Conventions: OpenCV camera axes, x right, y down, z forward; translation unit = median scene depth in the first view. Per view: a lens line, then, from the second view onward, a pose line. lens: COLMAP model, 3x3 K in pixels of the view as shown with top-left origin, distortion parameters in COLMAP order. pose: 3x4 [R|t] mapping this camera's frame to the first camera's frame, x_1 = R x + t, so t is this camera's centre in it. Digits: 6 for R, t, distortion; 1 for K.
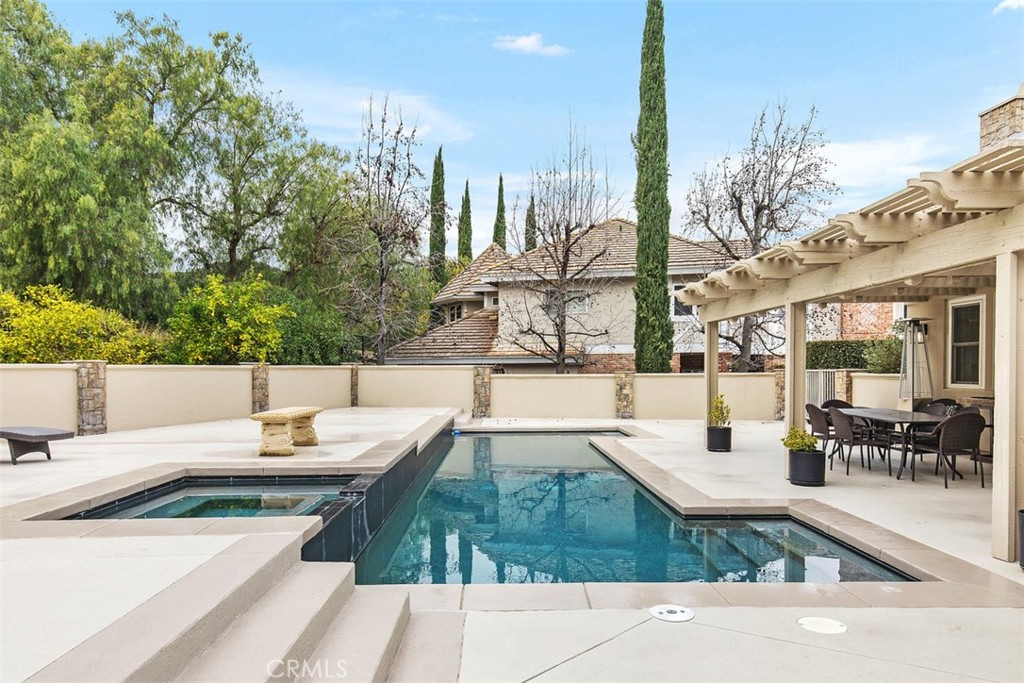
lens RADIAL K [[672.0, 0, 515.3], [0, 672.0, 364.7], [0, 0, 1]] dist [0.019817, 0.001070]
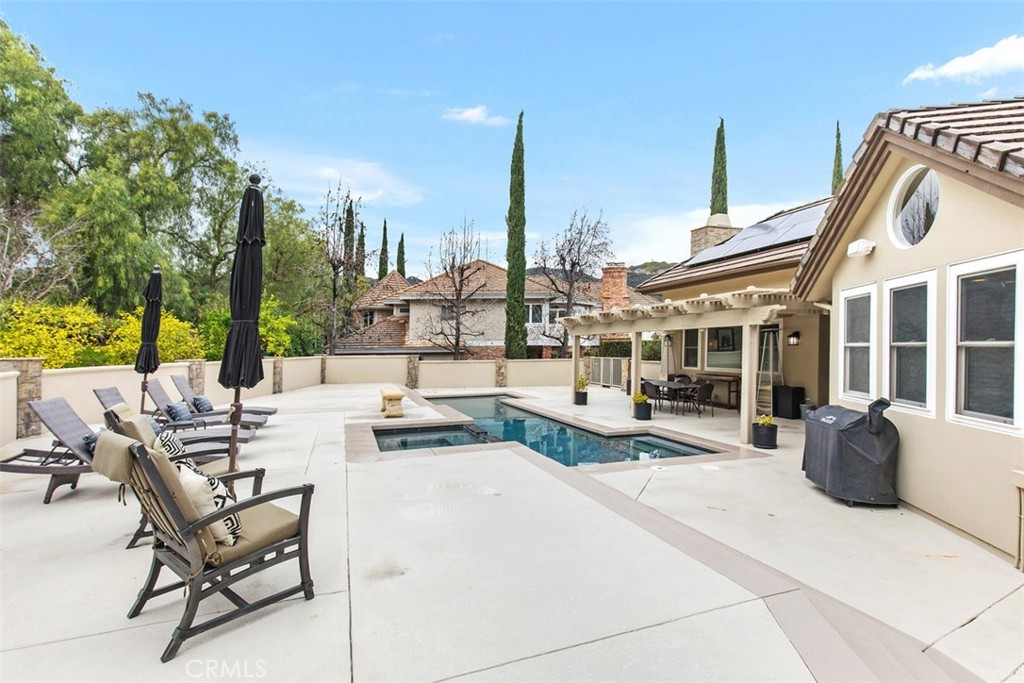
lens RADIAL K [[470.9, 0, 512.0], [0, 470.9, 341.5], [0, 0, 1]] dist [0.028783, 0.000081]
pose [[0.950147, 0.002963, 0.311788, -0.175729], [-0.000196, 0.999960, -0.008906, -0.021562], [-0.311802, 0.008401, 0.950110, -0.112226]]
